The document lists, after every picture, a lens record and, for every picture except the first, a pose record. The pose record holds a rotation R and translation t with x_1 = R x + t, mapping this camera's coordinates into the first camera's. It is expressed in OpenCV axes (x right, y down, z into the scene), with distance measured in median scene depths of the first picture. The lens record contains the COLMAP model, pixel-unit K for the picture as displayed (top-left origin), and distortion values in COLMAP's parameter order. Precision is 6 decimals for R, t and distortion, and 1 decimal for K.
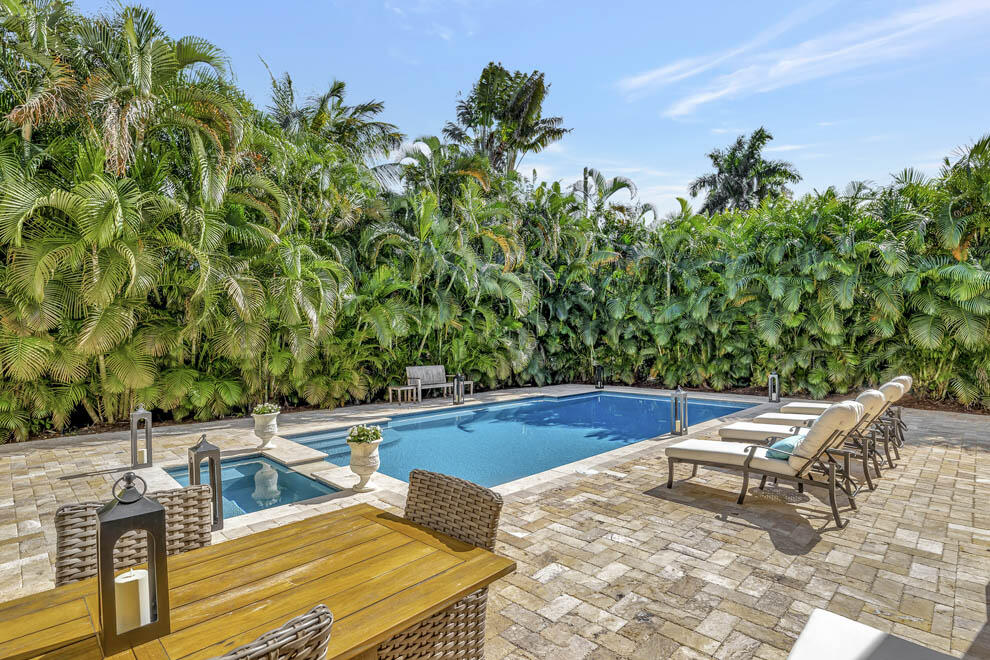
lens RADIAL K [[479.0, 0, 484.7], [0, 479.0, 339.1], [0, 0, 1]] dist [0.009714, 0.000609]
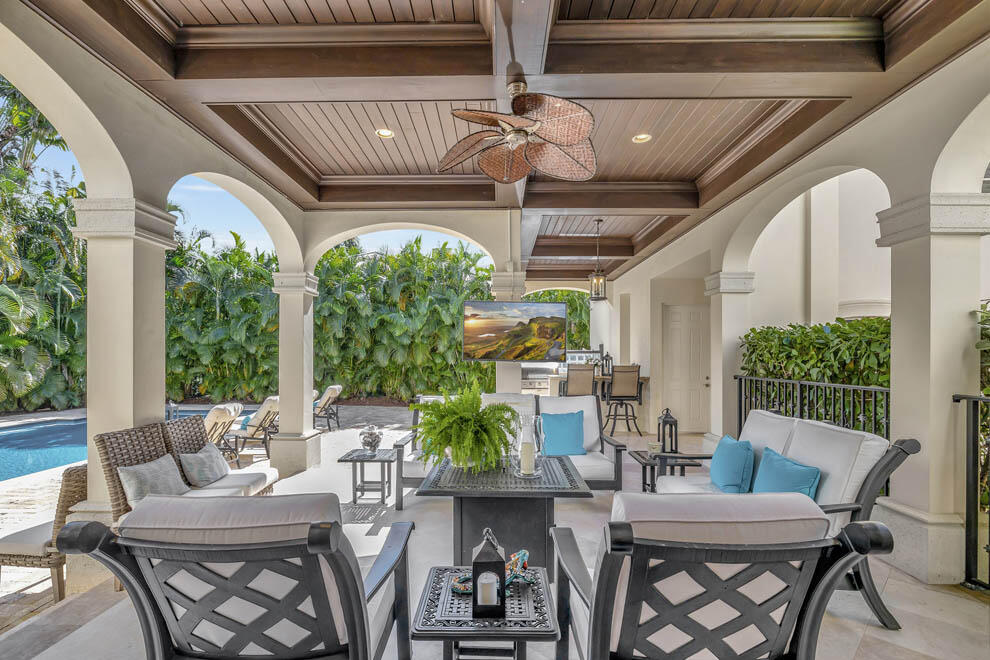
lens RADIAL K [[469.4, 0, 490.6], [0, 469.4, 355.5], [0, 0, 1]] dist [-0.005252, -0.000142]
pose [[0.720626, 0.005822, 0.693299, 0.127354], [-0.007067, 0.999974, -0.001052, -0.014525], [-0.693288, -0.004142, 0.720649, -0.303499]]
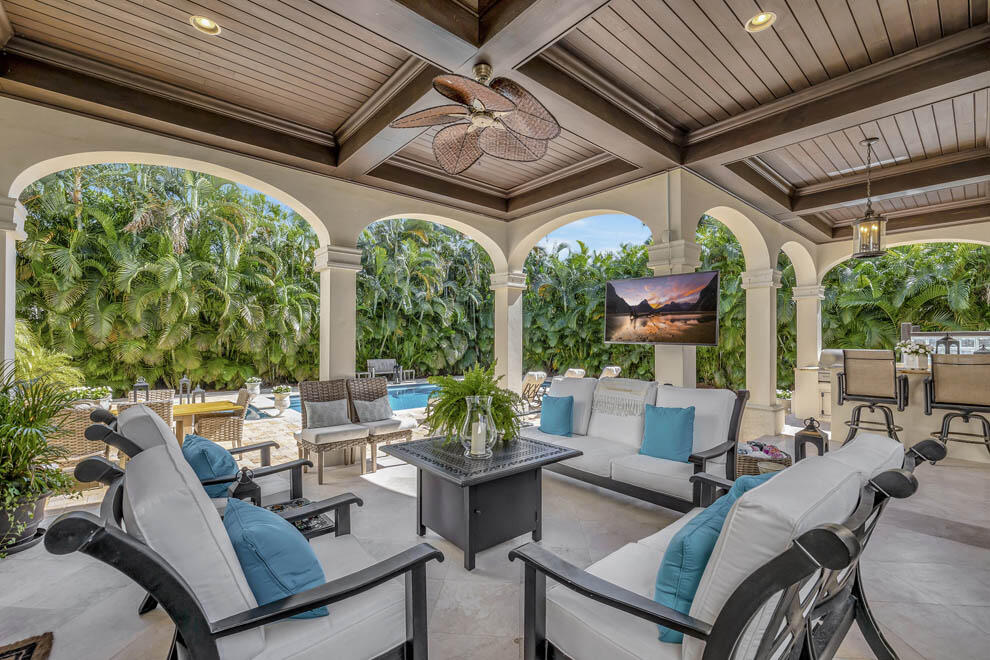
lens RADIAL K [[427.1, 0, 495.0], [0, 427.1, 330.0], [0, 0, 1]] dist [0.011245, 0.000216]
pose [[0.997024, 0.005146, -0.076914, 0.395829], [-0.006741, 0.999767, -0.020488, -0.012913], [0.076791, 0.020946, 0.996827, -0.377107]]
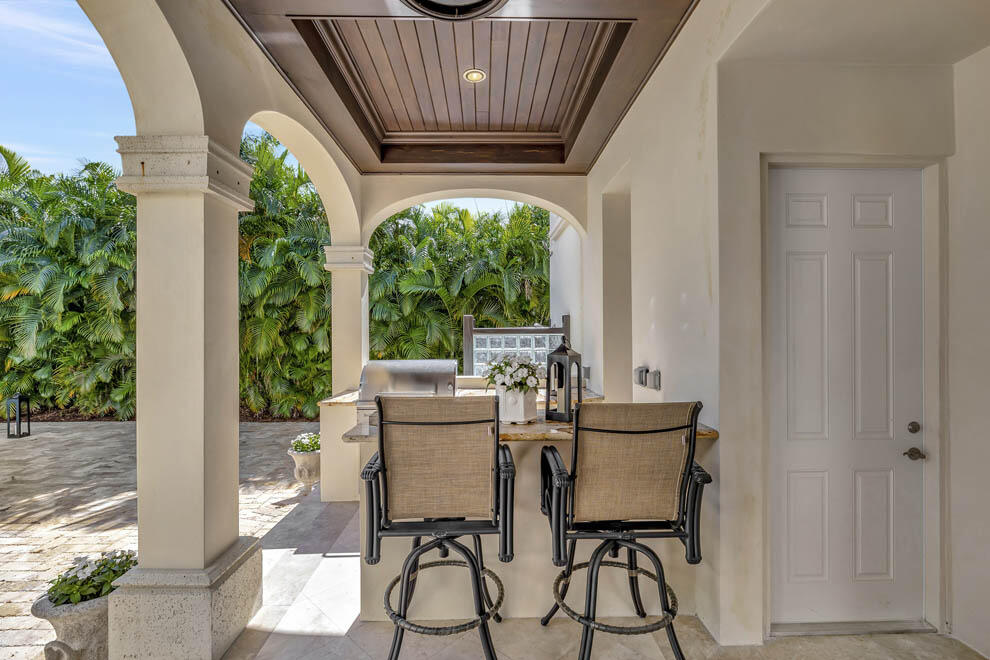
lens RADIAL K [[443.5, 0, 495.0], [0, 443.5, 330.0], [0, 0, 1]] dist [-0.000209, 0.000050]
pose [[0.701807, -0.002297, 0.712363, 0.689840], [0.003642, 0.999993, -0.000363, -0.027358], [-0.712358, 0.002849, 0.701811, 0.028552]]
